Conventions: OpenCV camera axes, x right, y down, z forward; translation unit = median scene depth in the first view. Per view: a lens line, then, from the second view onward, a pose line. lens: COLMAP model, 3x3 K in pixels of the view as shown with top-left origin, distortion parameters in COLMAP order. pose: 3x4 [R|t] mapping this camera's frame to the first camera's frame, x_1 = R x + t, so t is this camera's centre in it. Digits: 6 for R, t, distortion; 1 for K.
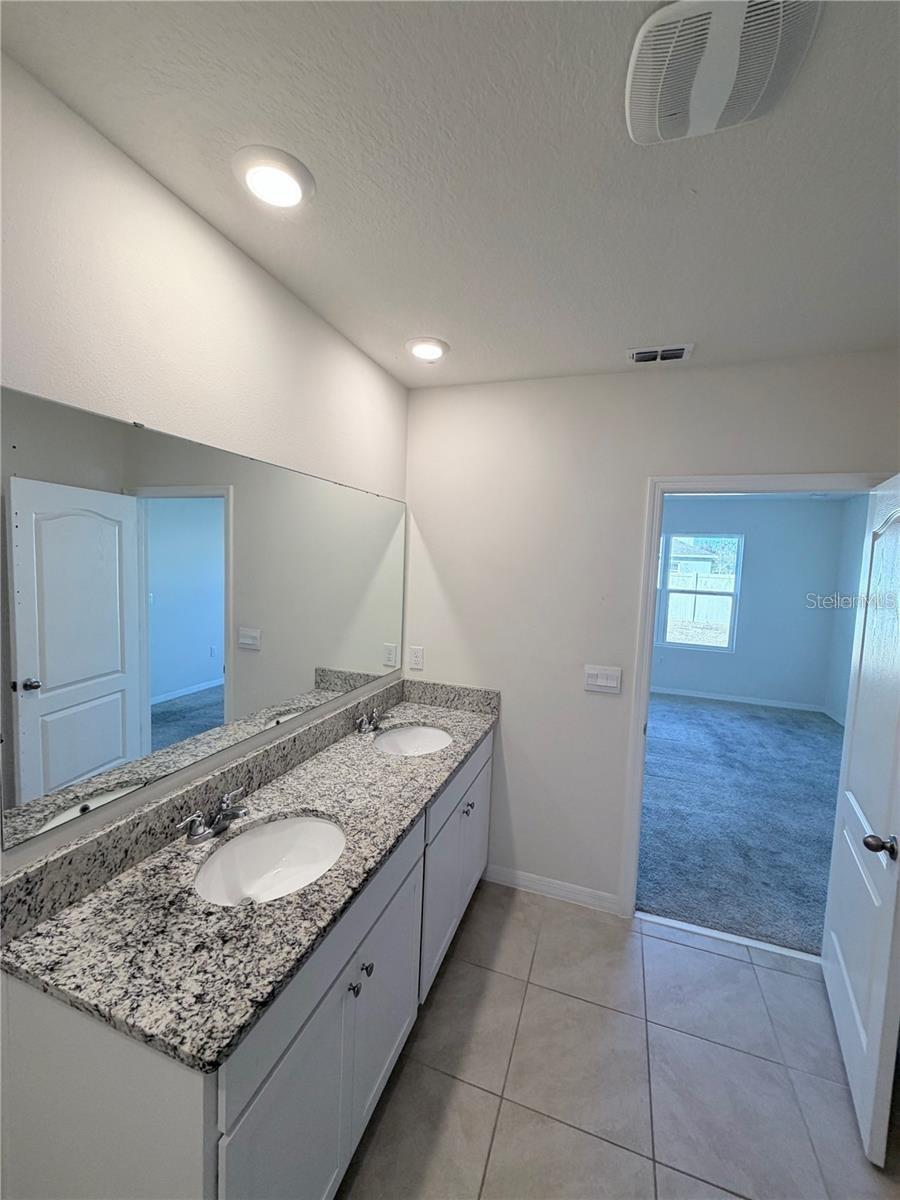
lens RADIAL K [[482.5, 0, 451.3], [0, 482.5, 594.3], [0, 0, 1]] dist [0.001863, 0.000588]
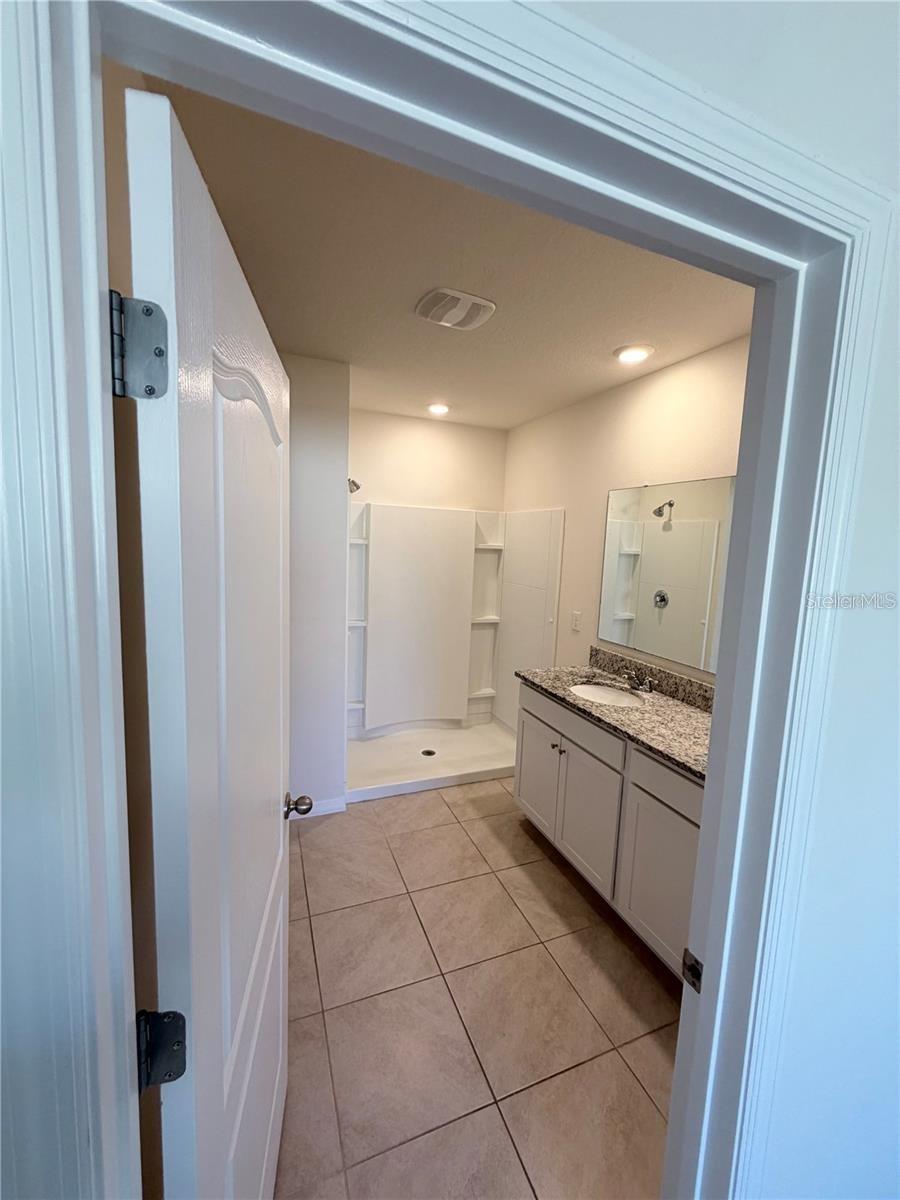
lens RADIAL K [[482.5, 0, 451.3], [0, 482.5, 594.3], [0, 0, 1]] dist [0.001863, 0.000588]
pose [[-0.746555, 0.003016, -0.665317, 1.123560], [-0.121957, 0.982426, 0.141302, -0.043675], [0.654051, 0.186629, -0.733067, 1.576598]]
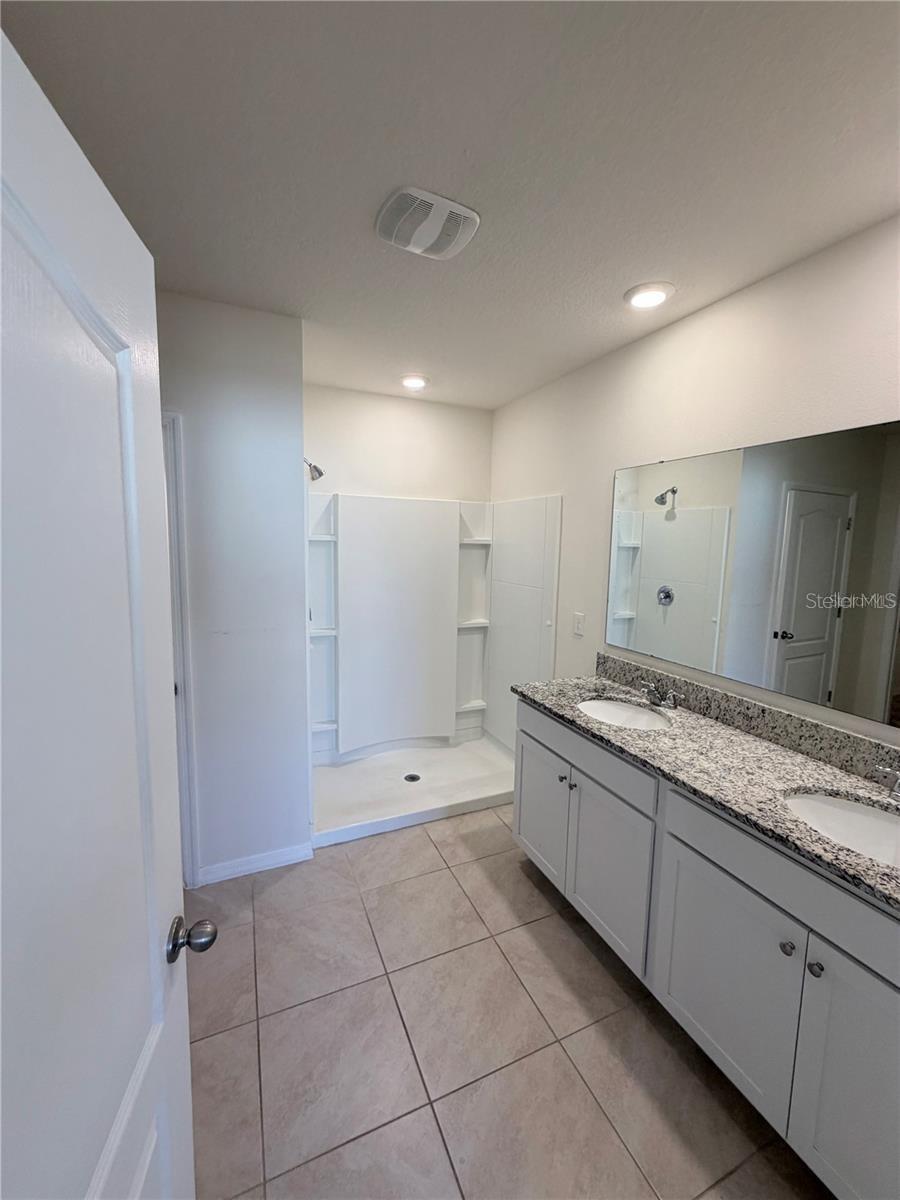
lens RADIAL K [[482.5, 0, 451.3], [0, 482.5, 594.3], [0, 0, 1]] dist [0.001863, 0.000588]
pose [[-0.725586, 0.019643, -0.687851, 0.924952], [-0.102344, 0.985395, 0.136098, -0.007693], [0.680478, 0.169148, -0.712978, 1.373753]]
